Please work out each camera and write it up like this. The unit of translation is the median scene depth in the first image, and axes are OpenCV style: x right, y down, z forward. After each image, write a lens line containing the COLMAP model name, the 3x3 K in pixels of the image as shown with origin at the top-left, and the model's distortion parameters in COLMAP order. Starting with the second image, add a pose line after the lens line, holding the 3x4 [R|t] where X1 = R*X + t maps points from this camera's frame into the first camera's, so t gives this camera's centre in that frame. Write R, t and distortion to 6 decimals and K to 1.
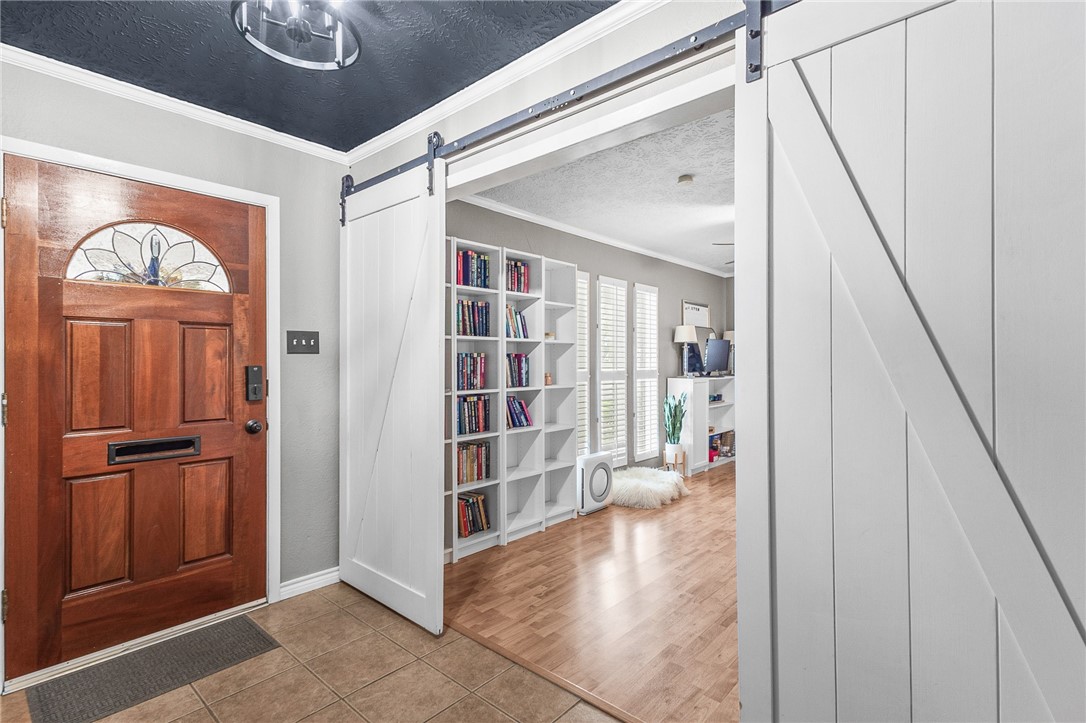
lens RADIAL K [[521.0, 0, 563.4], [0, 521.0, 359.9], [0, 0, 1]] dist [0.024651, -0.000499]
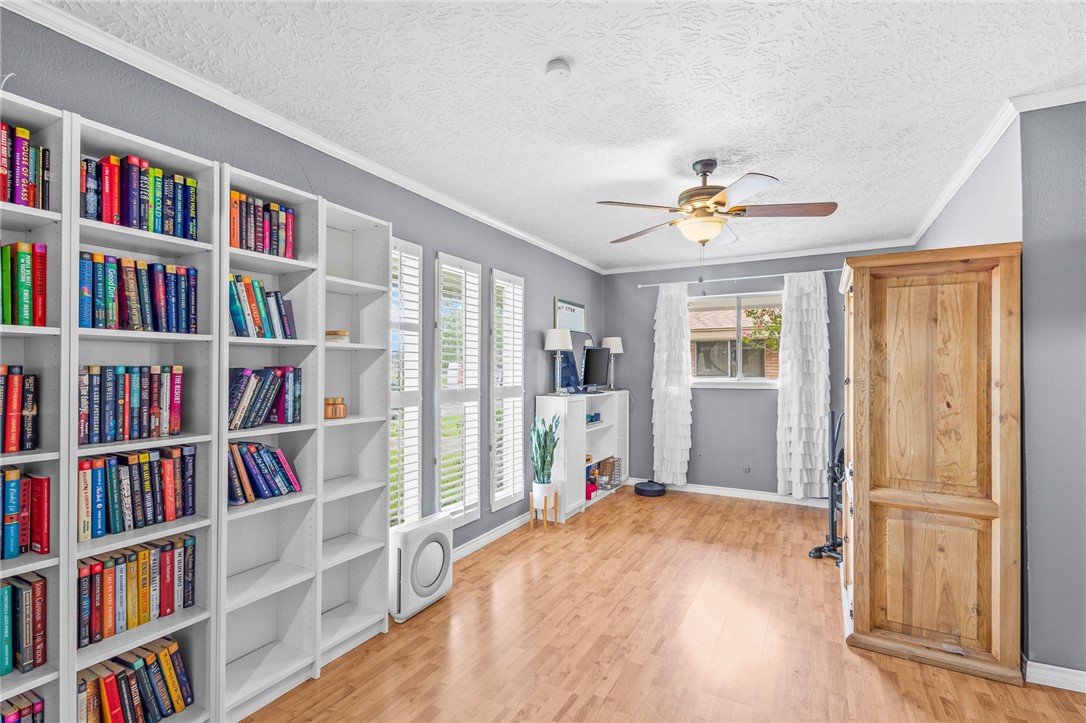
lens RADIAL K [[497.2, 0, 543.0], [0, 497.2, 367.9], [0, 0, 1]] dist [0.000900, 0.000040]
pose [[0.979130, 0.004191, 0.203193, 0.086577], [-0.004464, 0.999990, 0.000888, -0.011326], [-0.203187, -0.001777, 0.979138, 0.397440]]
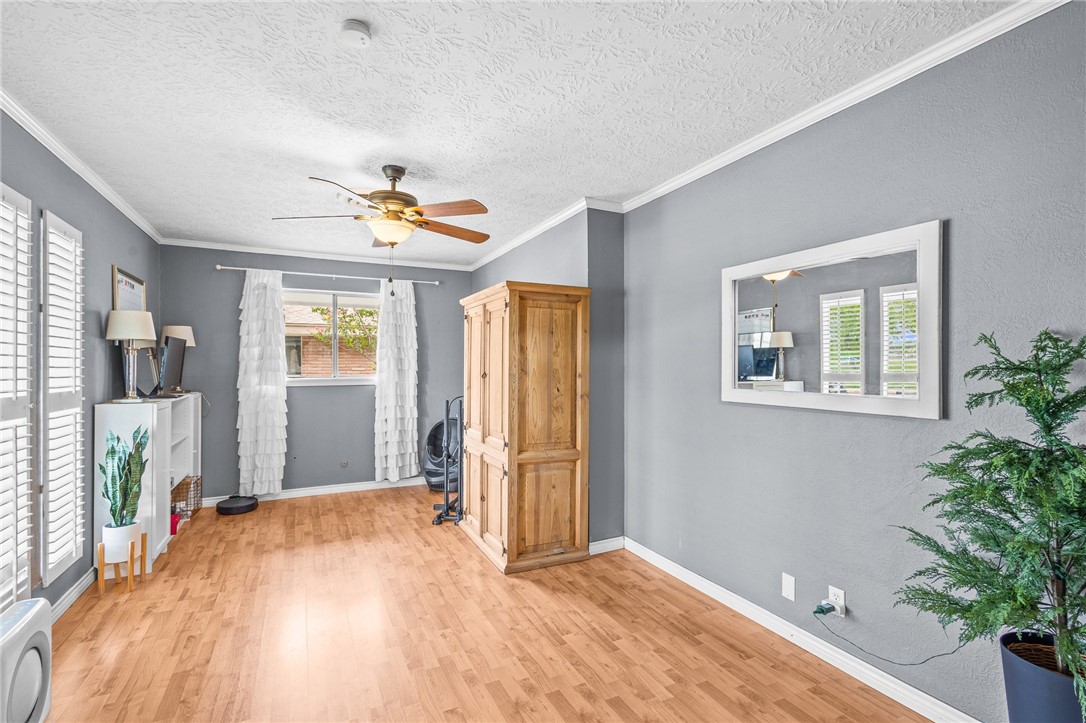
lens RADIAL K [[497.2, 0, 543.0], [0, 497.2, 367.9], [0, 0, 1]] dist [0.000900, 0.000040]
pose [[0.395177, 0.000316, 0.918605, -0.130798], [-0.004700, 0.999988, 0.001678, -0.009175], [-0.918593, -0.004980, 0.395174, 0.541455]]
